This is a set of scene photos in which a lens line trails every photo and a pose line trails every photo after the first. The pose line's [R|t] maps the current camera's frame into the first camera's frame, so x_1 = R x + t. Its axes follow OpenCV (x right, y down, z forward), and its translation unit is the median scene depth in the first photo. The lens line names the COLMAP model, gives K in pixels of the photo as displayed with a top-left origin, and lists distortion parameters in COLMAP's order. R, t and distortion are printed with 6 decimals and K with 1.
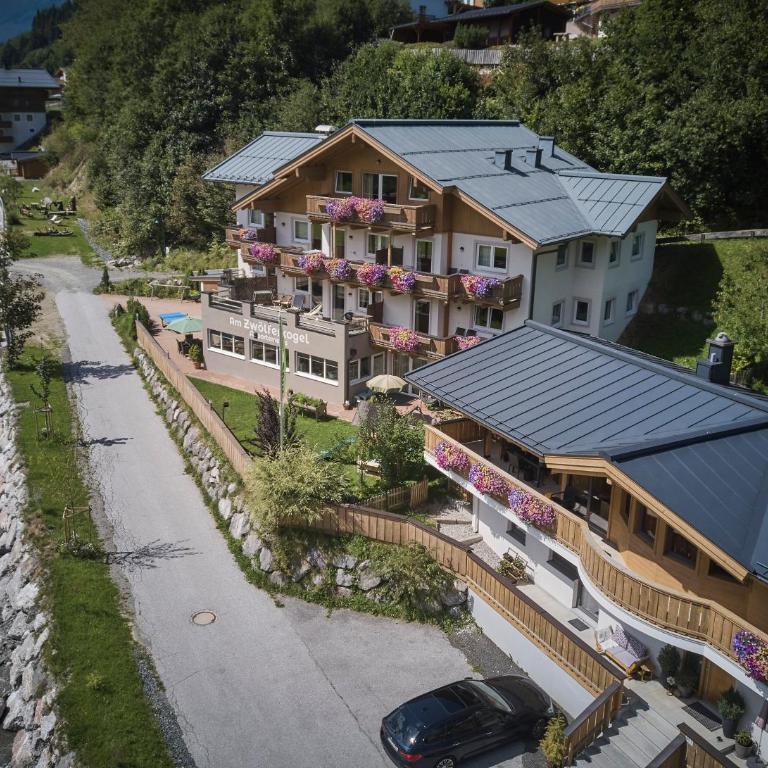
lens RADIAL K [[774.1, 0, 384.0], [0, 774.1, 384.0], [0, 0, 1]] dist [0.002937, -0.001216]
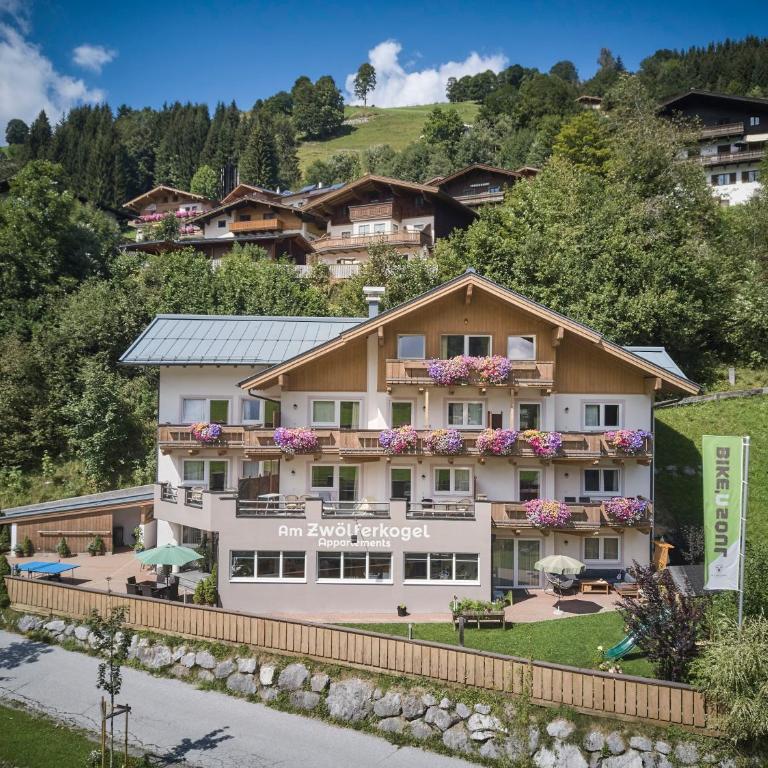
lens RADIAL K [[774.1, 0, 384.0], [0, 774.1, 384.0], [0, 0, 1]] dist [0.002937, -0.001216]
pose [[0.805287, -0.003683, 0.592874, -0.599519], [0.198156, 0.944148, -0.263286, -0.002224], [-0.558791, 0.329502, 0.761039, 0.389000]]
